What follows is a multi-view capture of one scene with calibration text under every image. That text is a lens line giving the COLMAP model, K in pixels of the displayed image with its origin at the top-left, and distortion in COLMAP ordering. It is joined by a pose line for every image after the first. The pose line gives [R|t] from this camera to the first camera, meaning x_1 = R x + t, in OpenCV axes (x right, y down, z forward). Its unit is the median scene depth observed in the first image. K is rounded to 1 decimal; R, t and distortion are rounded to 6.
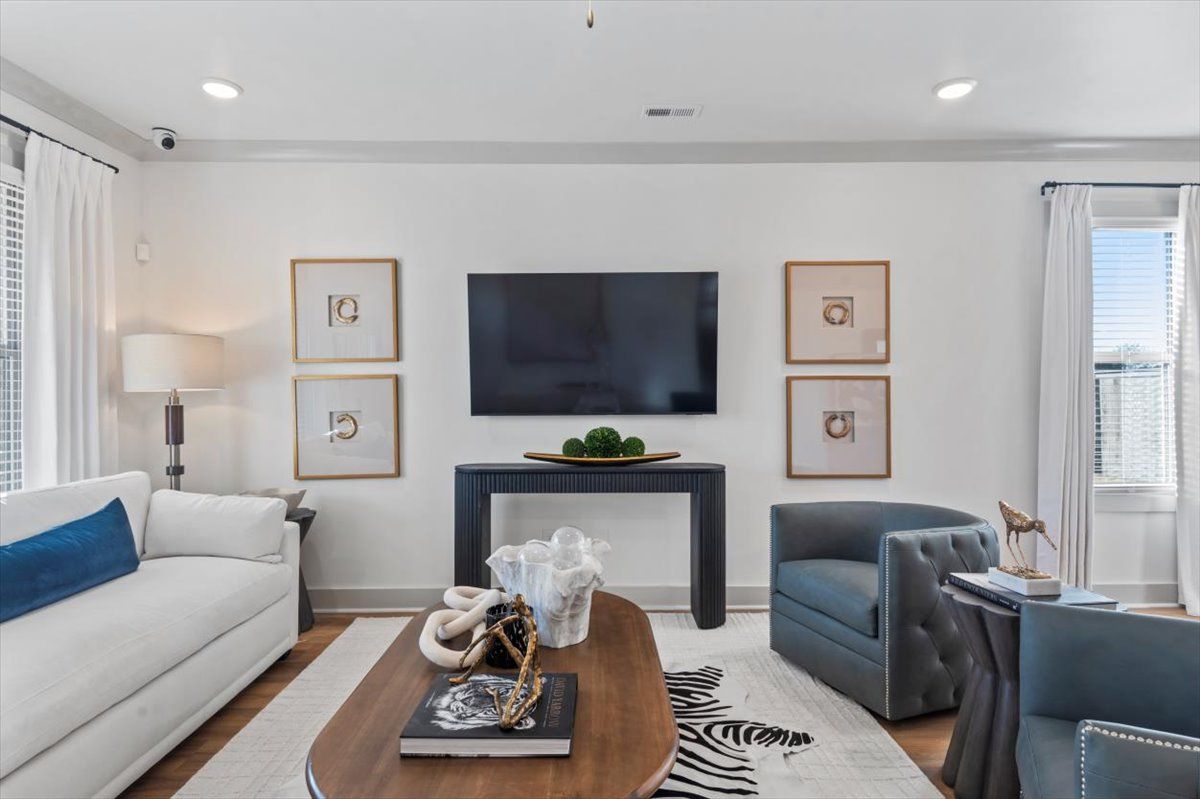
lens RADIAL K [[654.4, 0, 595.6], [0, 654.4, 395.6], [0, 0, 1]] dist [0.045714, -0.035076]
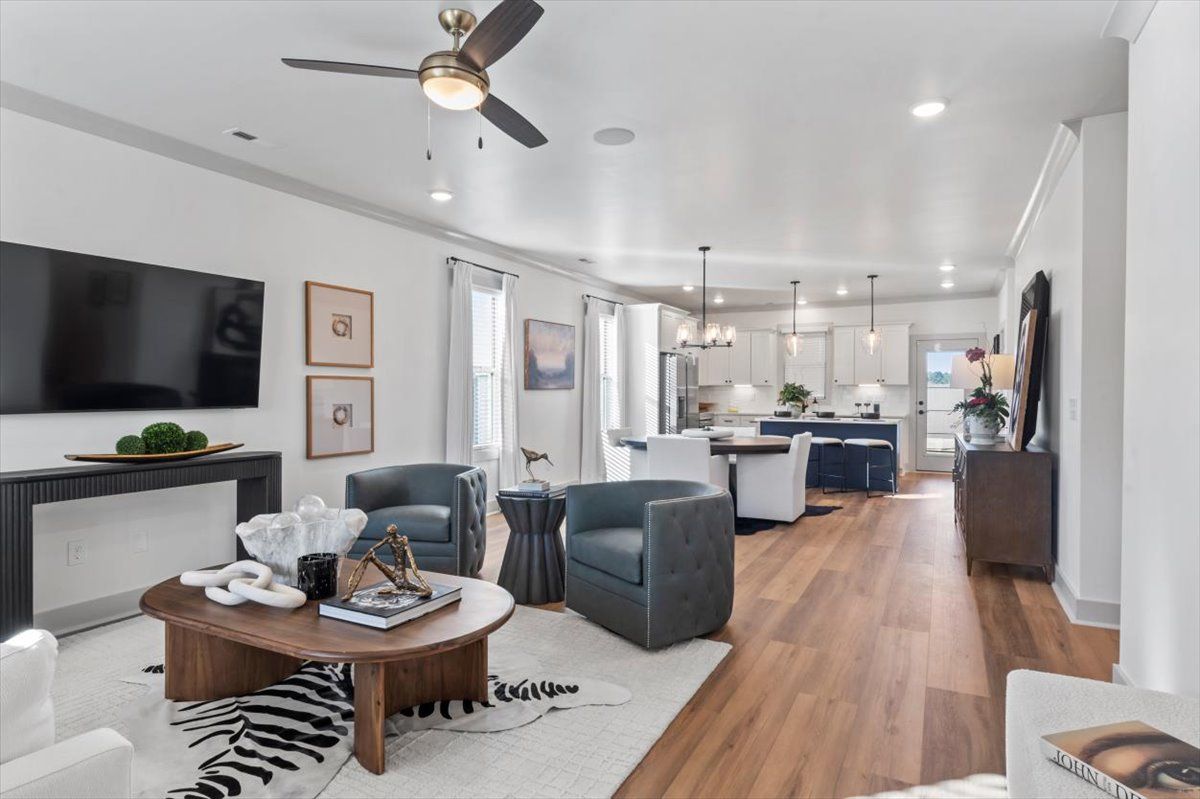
lens RADIAL K [[654.4, 0, 595.6], [0, 654.4, 395.6], [0, 0, 1]] dist [0.045714, -0.035076]
pose [[0.479012, -0.001589, 0.877807, -0.534463], [-0.001945, 0.999994, 0.002871, 0.003309], [-0.877806, -0.003082, 0.479006, -0.050247]]
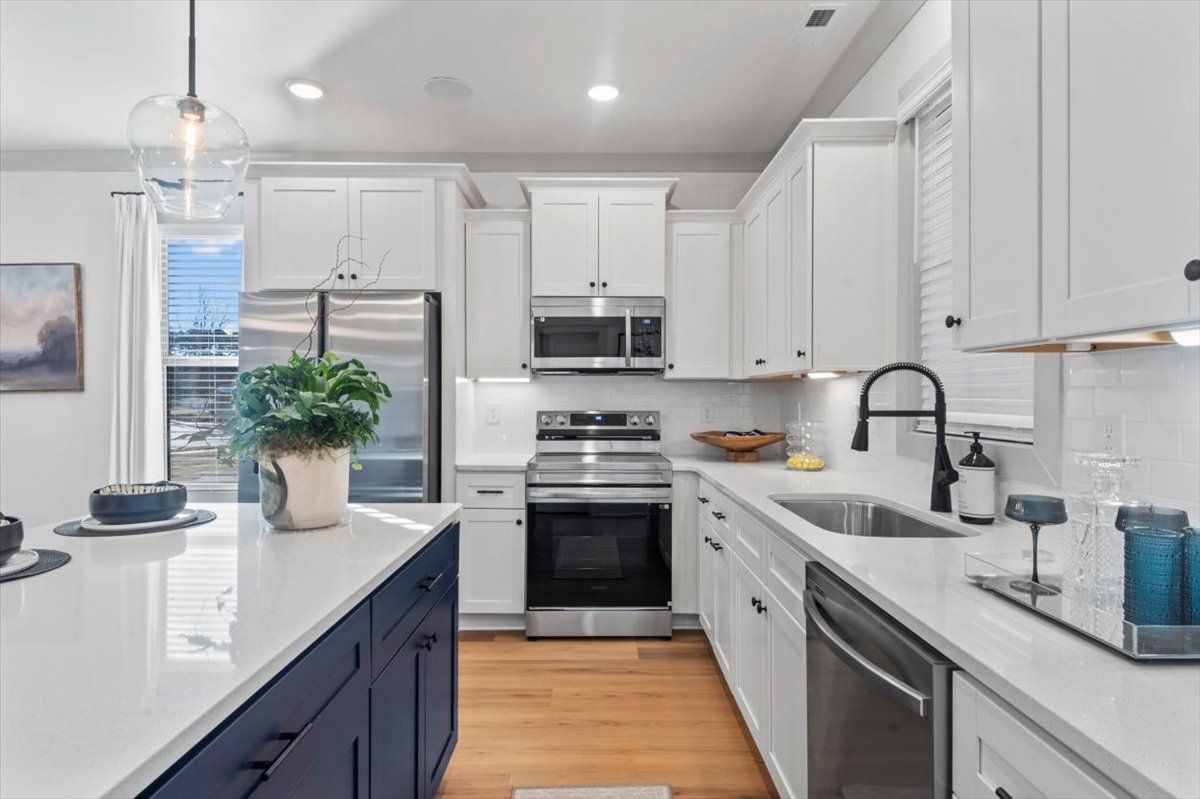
lens RADIAL K [[654.4, 0, 595.6], [0, 654.4, 395.6], [0, 0, 1]] dist [0.045714, -0.035076]
pose [[0.999848, 0.005438, -0.016567, 1.993565], [-0.005526, 0.999971, -0.005260, -0.003674], [0.016538, 0.005350, 0.999849, -0.014873]]
